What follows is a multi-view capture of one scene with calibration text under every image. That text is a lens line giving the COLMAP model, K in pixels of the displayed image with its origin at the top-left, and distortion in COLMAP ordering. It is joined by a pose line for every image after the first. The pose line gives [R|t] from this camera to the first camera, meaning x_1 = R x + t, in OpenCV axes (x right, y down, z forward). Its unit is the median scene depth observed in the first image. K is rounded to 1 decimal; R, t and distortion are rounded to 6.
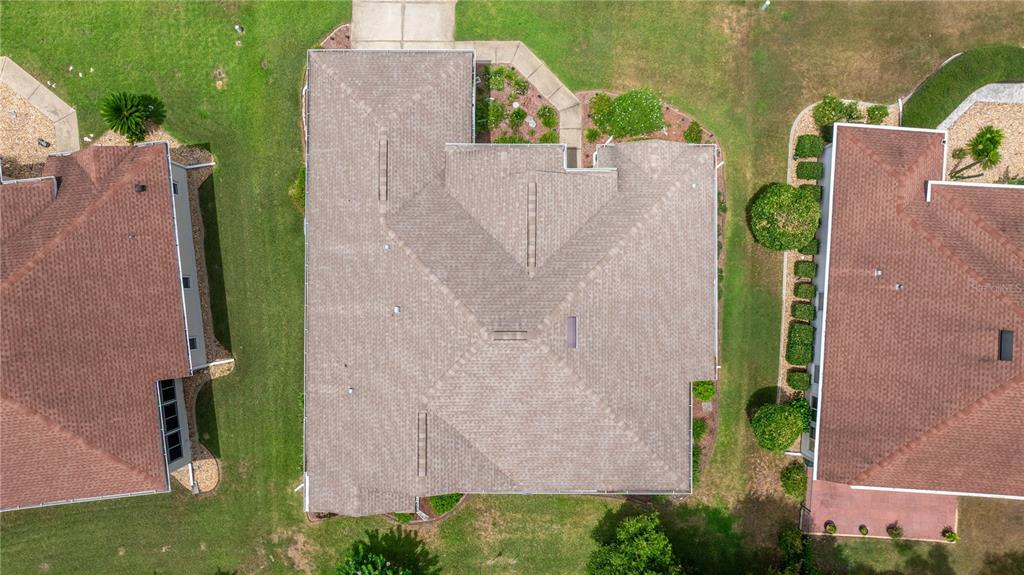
lens RADIAL K [[722.8, 0, 517.6], [0, 722.8, 288.5], [0, 0, 1]] dist [-0.037486, 0.041405]
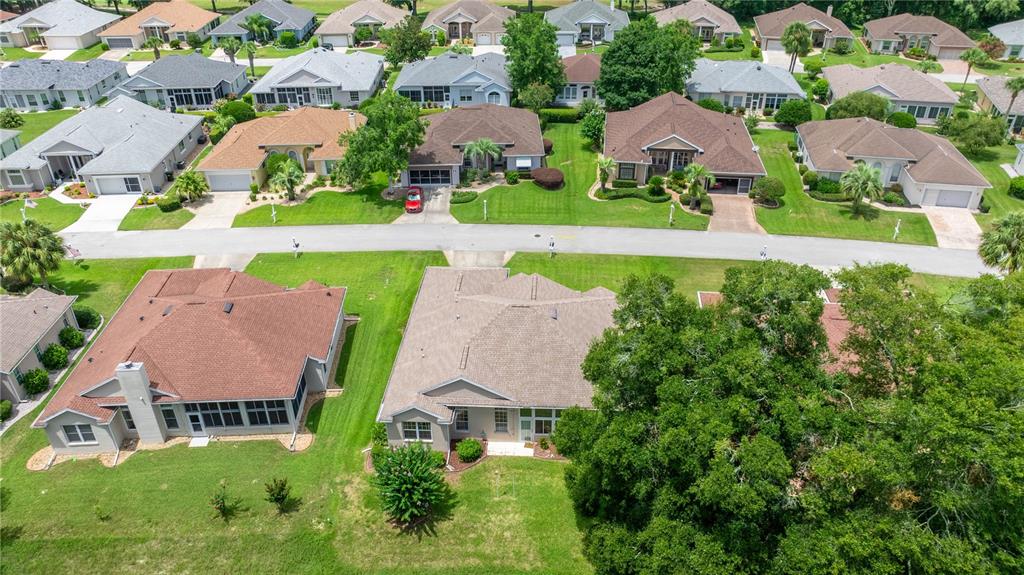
lens RADIAL K [[722.8, 0, 517.6], [0, 722.8, 288.5], [0, 0, 1]] dist [-0.037486, 0.041405]
pose [[0.998873, 0.015935, -0.044699, 0.051772], [-0.046464, 0.519844, -0.852996, 1.295530], [0.009644, 0.854112, 0.519999, -0.000703]]
